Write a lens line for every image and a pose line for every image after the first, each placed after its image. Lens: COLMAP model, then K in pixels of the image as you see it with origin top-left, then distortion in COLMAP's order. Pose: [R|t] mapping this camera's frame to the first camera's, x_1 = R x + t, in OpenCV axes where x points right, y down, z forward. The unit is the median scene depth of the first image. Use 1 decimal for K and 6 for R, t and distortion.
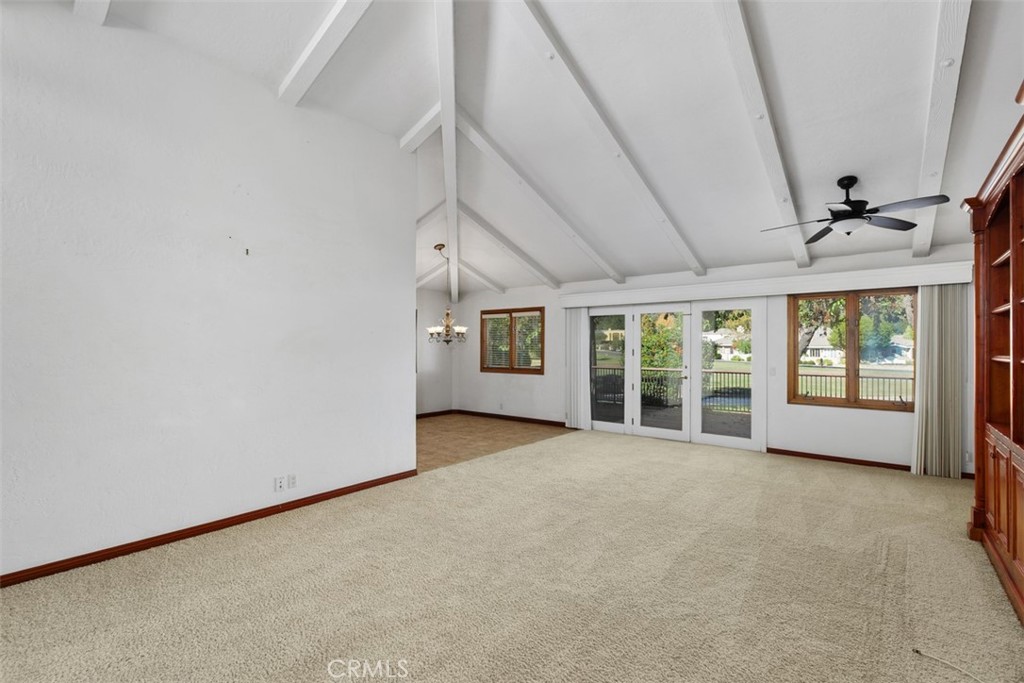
lens RADIAL K [[463.5, 0, 509.4], [0, 463.5, 353.5], [0, 0, 1]] dist [0.001959, 0.000020]
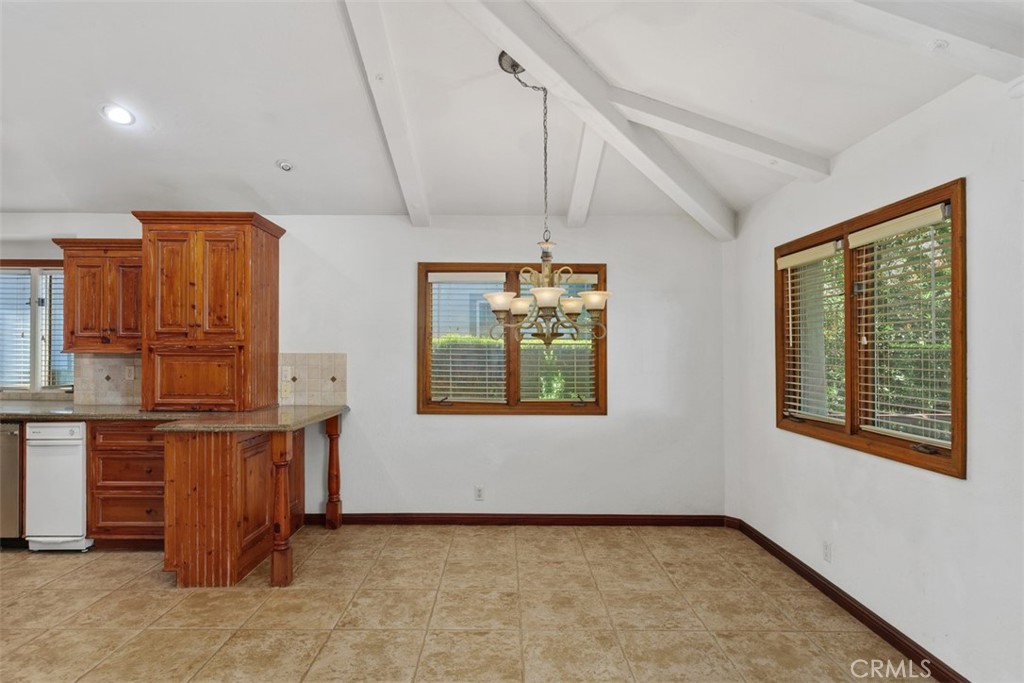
lens RADIAL K [[561.0, 0, 505.5], [0, 561.0, 348.2], [0, 0, 1]] dist [-0.000946, 0.000615]
pose [[0.635805, -0.001823, -0.771848, 0.154447], [-0.014658, 0.999788, -0.014436, -0.012334], [0.771711, 0.020492, 0.635643, 0.706648]]
